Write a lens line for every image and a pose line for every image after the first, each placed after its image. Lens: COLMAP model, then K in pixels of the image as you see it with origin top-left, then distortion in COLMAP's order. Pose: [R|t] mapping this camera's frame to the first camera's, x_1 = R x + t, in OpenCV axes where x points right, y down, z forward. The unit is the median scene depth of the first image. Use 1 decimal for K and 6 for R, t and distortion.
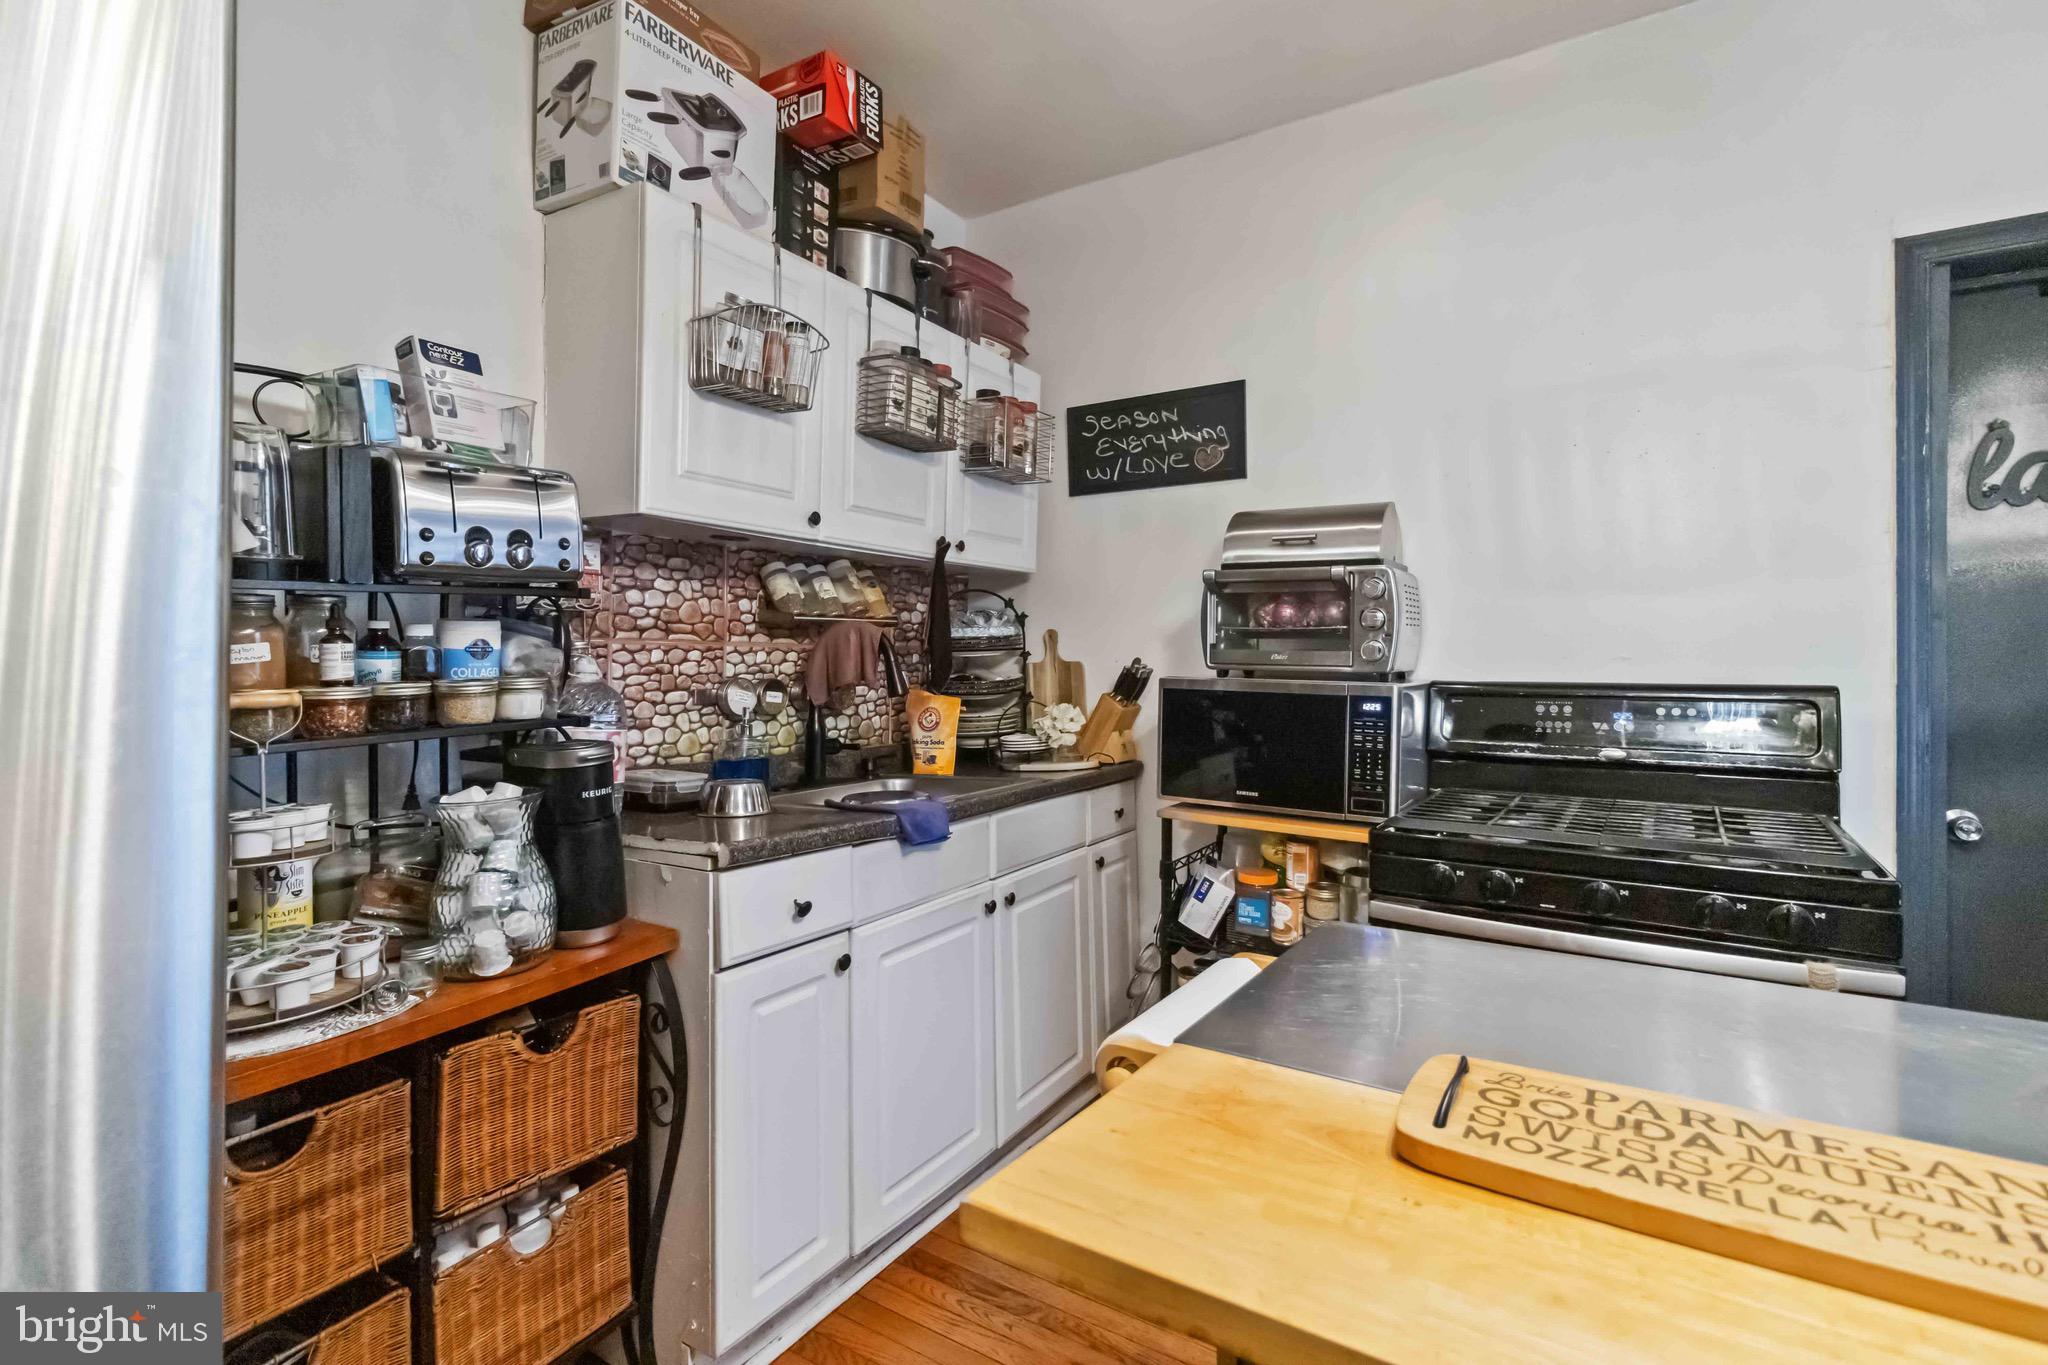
lens RADIAL K [[958.9, 0, 1041.8], [0, 958.9, 663.1], [0, 0, 1]] dist [0.000401, 0.000537]
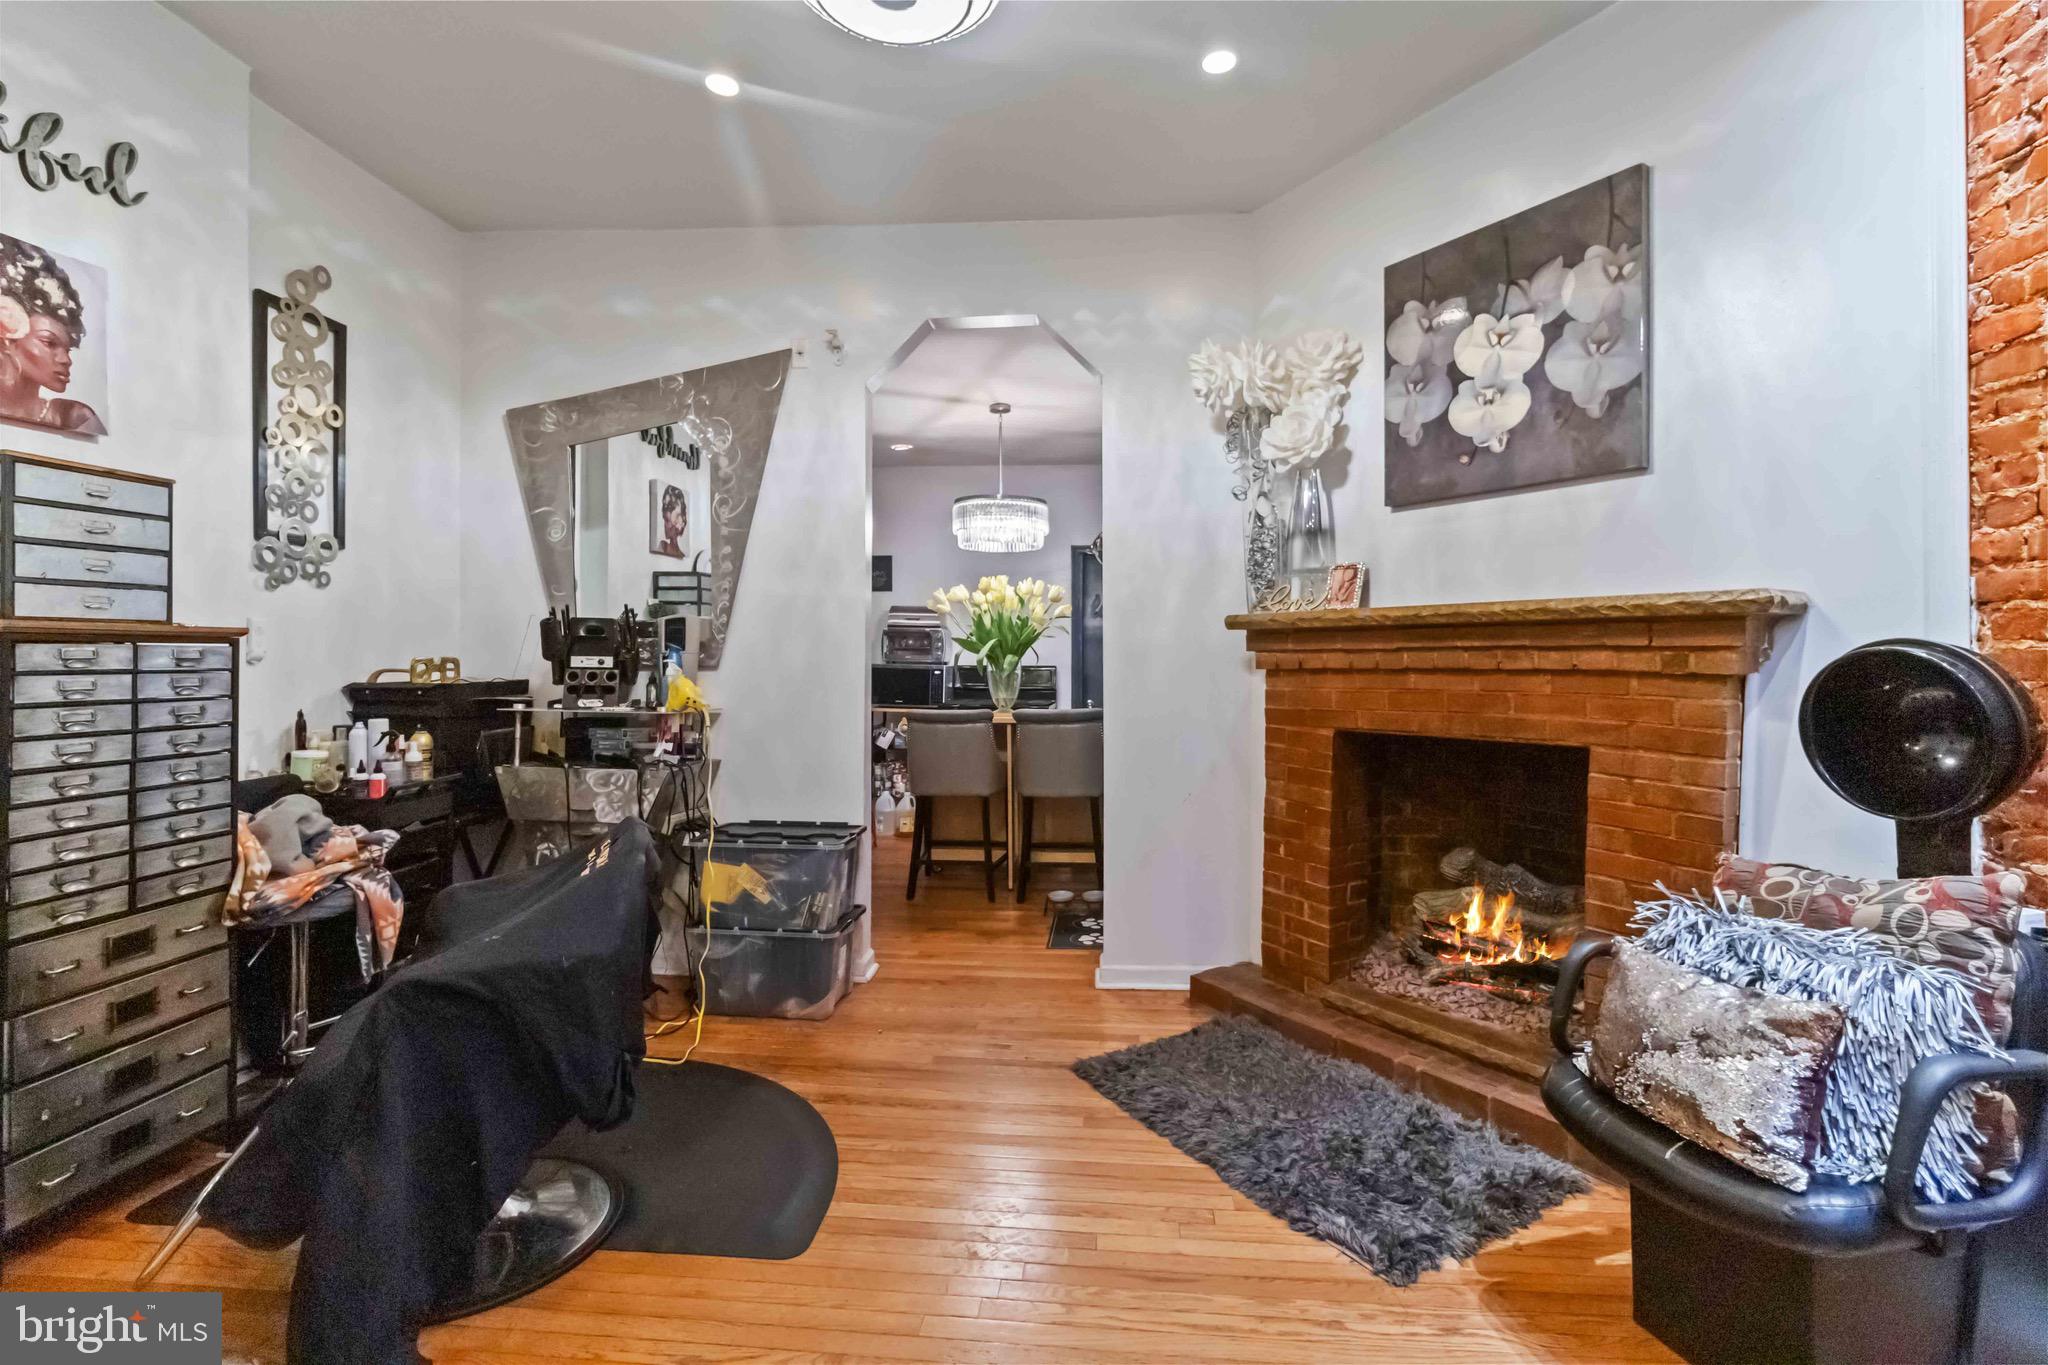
lens RADIAL K [[976.1, 0, 1026.2], [0, 976.1, 637.9], [0, 0, 1]] dist [0.002932, 0.001015]
pose [[0.889701, 0.015416, 0.456283, -0.729737], [-0.004540, 0.999679, -0.024922, 0.006849], [-0.456521, 0.020102, 0.889485, -1.682450]]
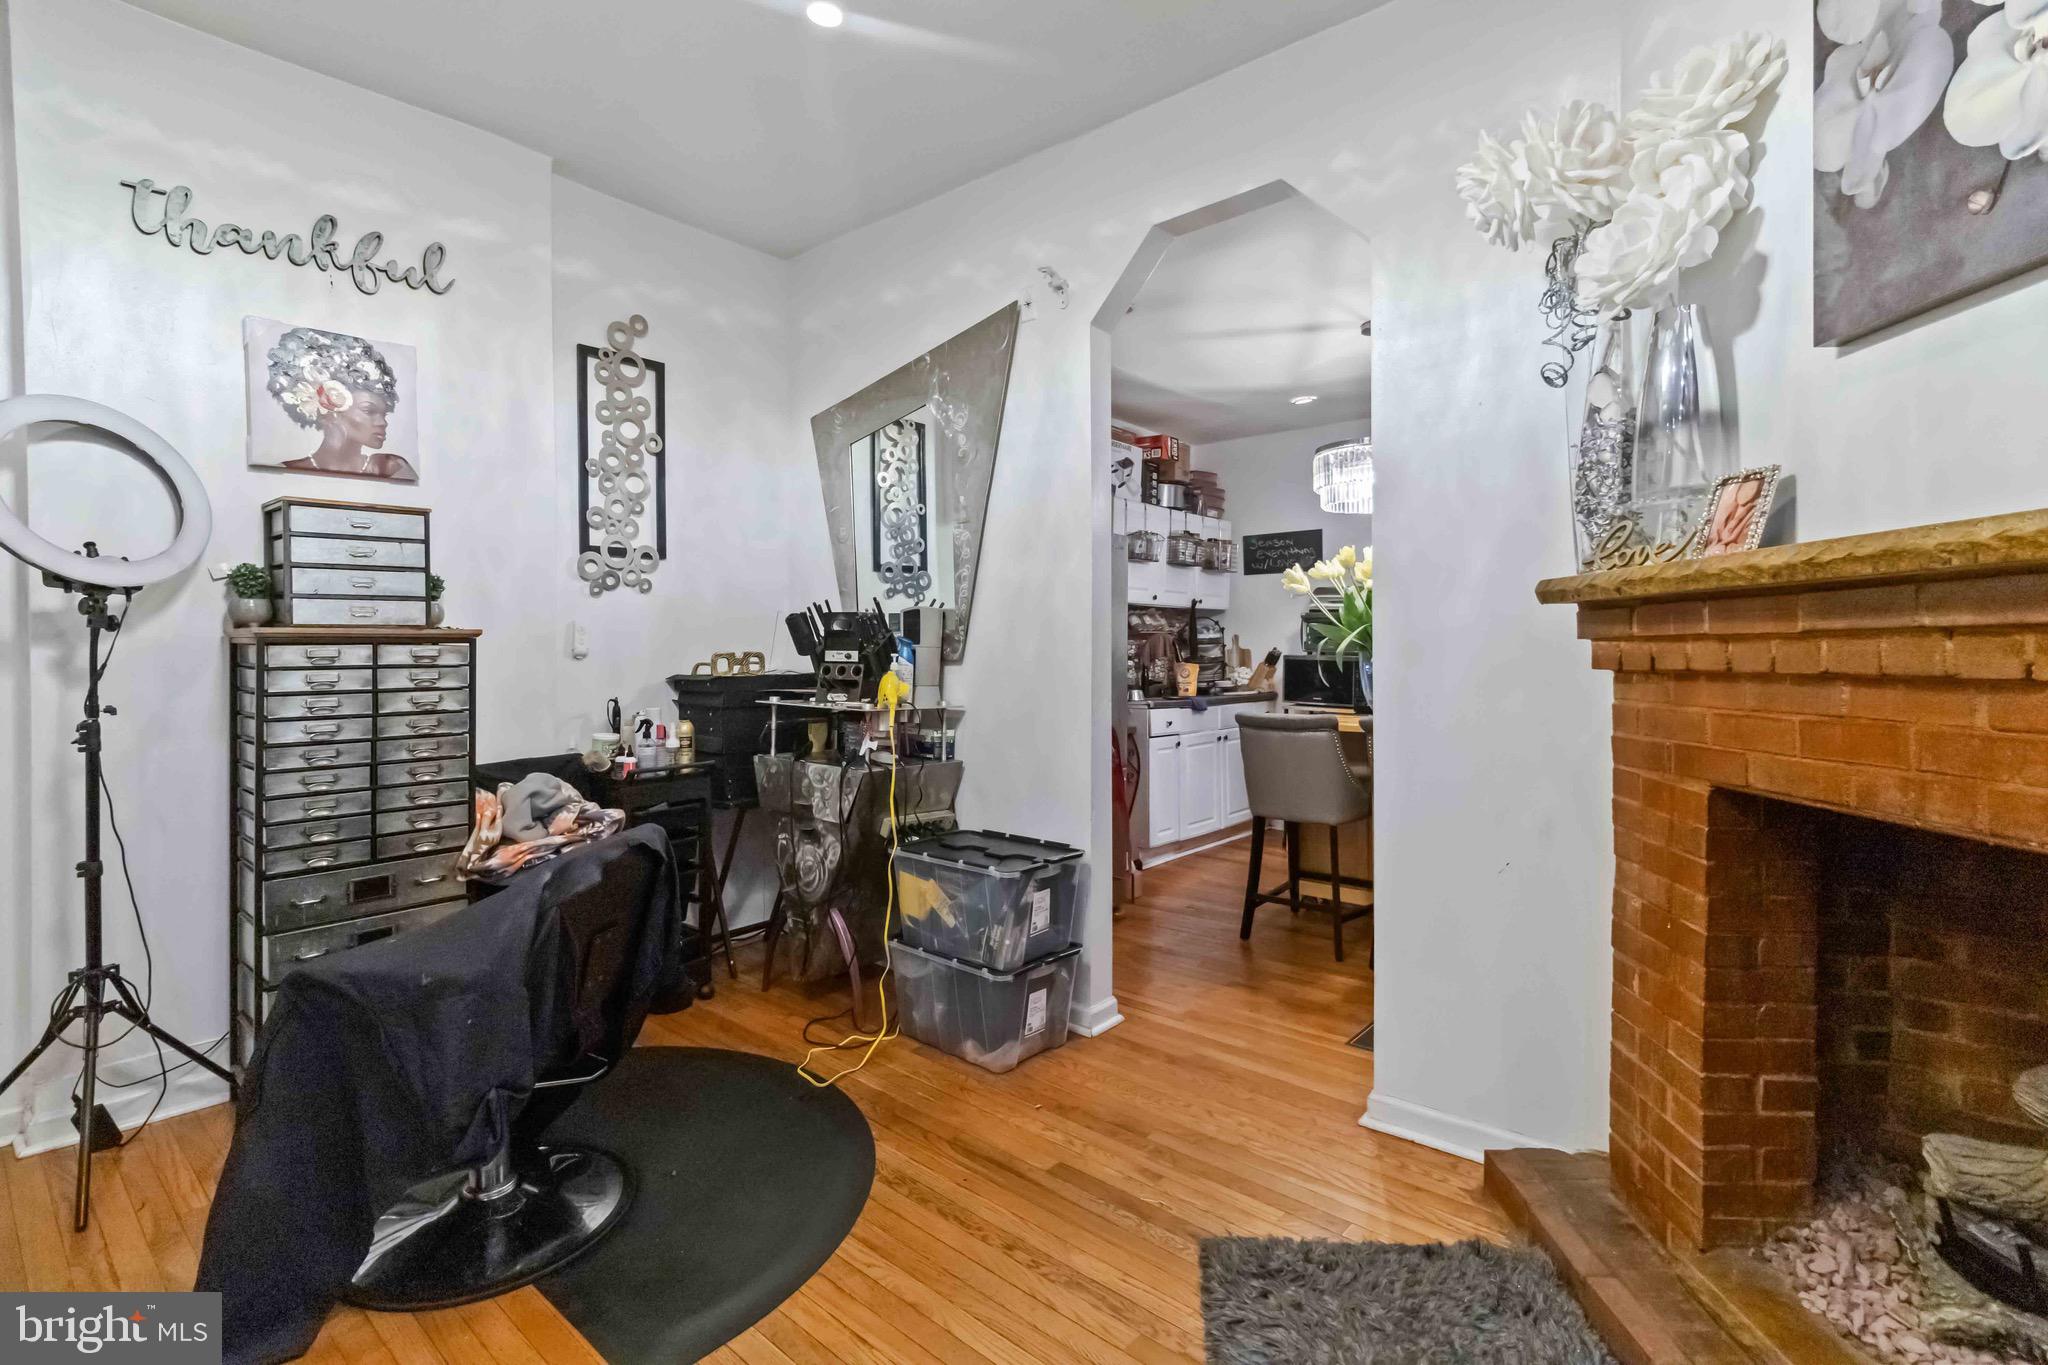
lens RADIAL K [[953.8, 0, 1033.4], [0, 953.8, 645.2], [0, 0, 1]] dist [0.000504, 0.001276]
pose [[0.987820, -0.000318, -0.155602, -0.126284], [-0.000233, 0.999994, -0.003527, -0.002522], [0.155602, 0.003521, 0.987814, -1.453234]]
